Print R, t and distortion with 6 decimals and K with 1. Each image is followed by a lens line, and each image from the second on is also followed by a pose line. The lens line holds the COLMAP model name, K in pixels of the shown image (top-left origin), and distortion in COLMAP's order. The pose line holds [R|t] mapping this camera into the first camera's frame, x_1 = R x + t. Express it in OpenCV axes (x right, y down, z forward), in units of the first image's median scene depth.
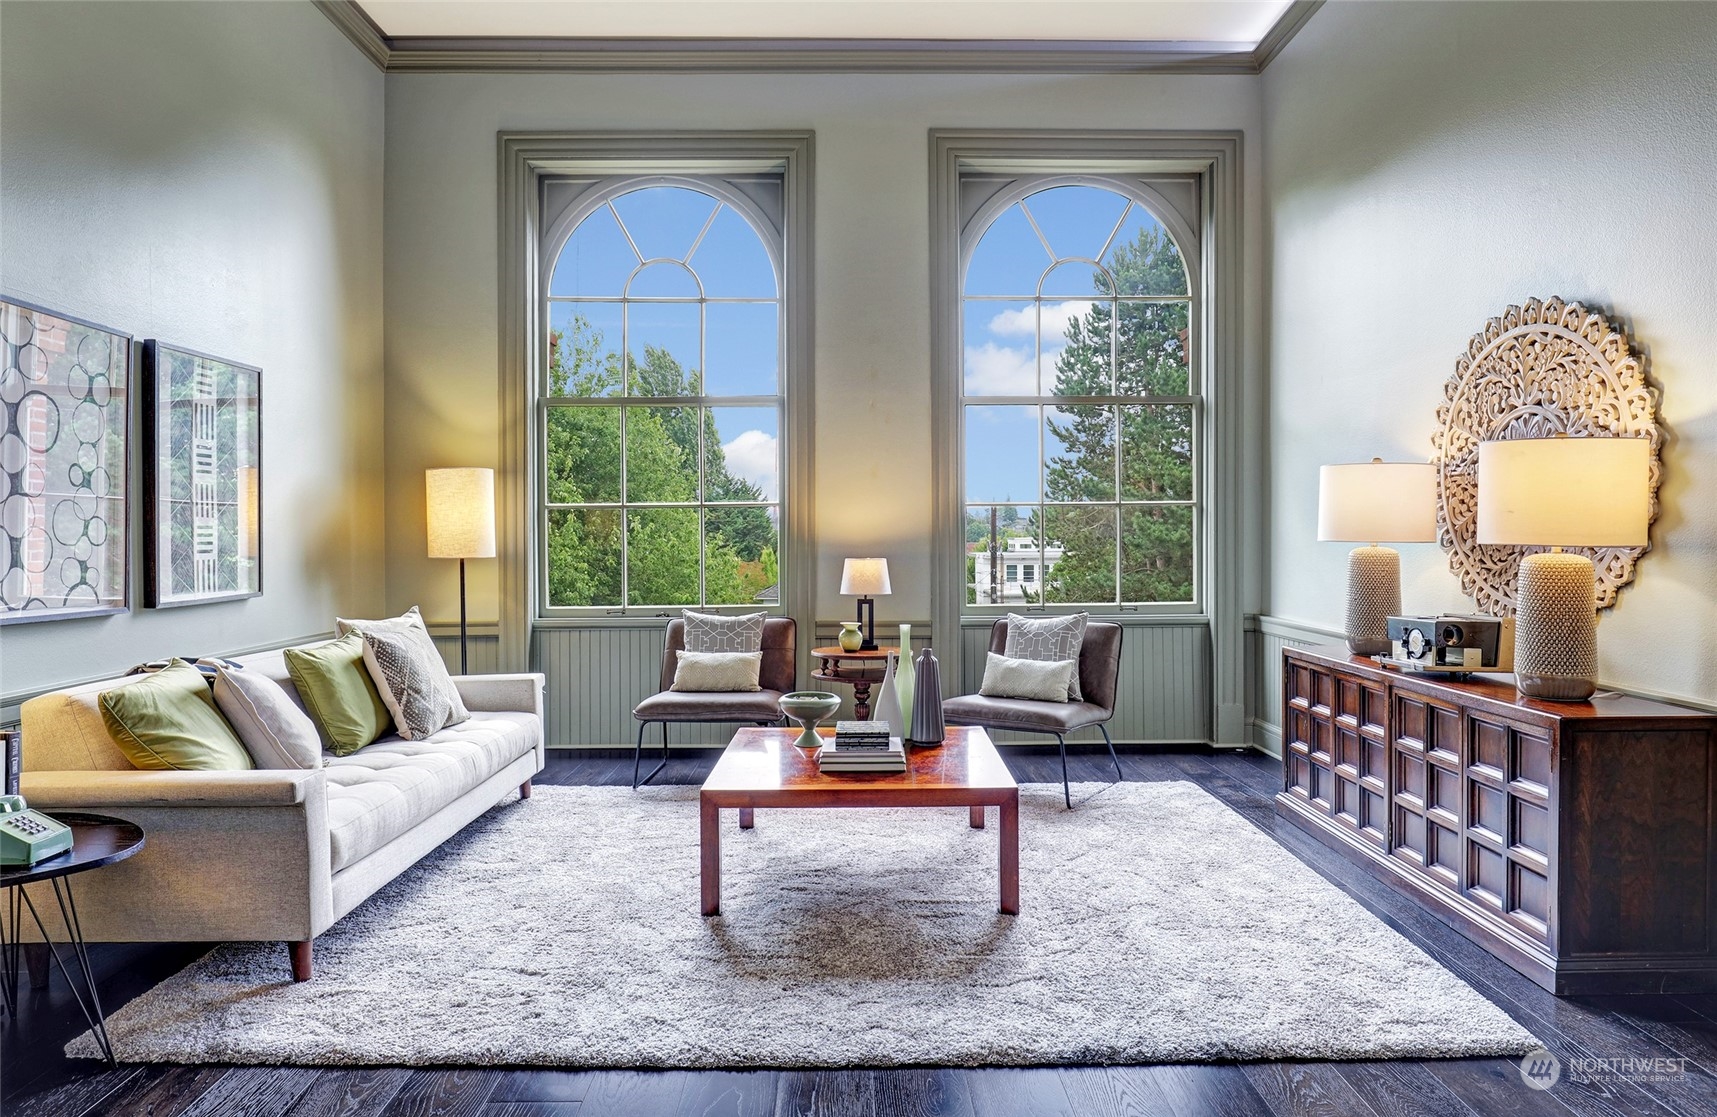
lens RADIAL K [[1010.9, 0, 845.7], [0, 1010.9, 544.7], [0, 0, 1]] dist [-0.019571, -0.002443]
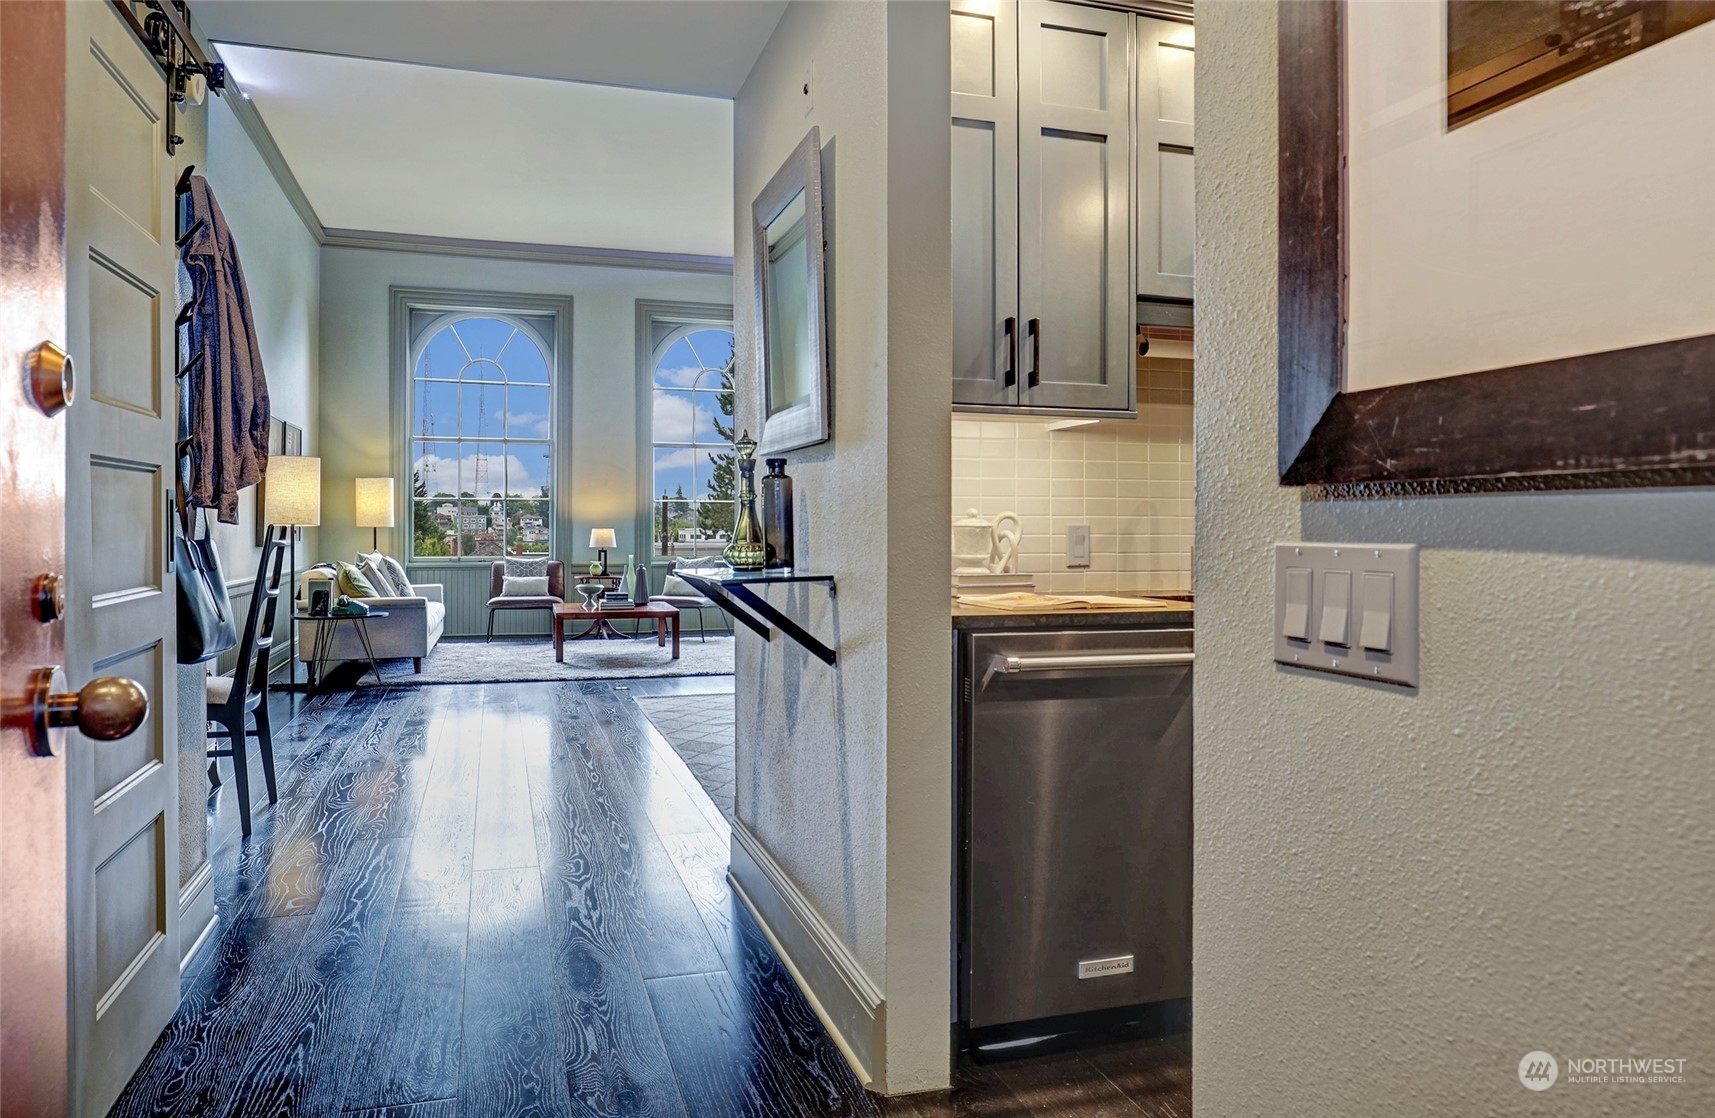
lens RADIAL K [[1009.8, 0, 807.2], [0, 1009.8, 533.0], [0, 0, 1]] dist [-0.019571, -0.002443]
pose [[0.959441, 0.004910, 0.281867, -0.138161], [-0.004171, 0.999986, -0.003225, 0.024671], [-0.281879, 0.001918, 0.959448, -0.889483]]
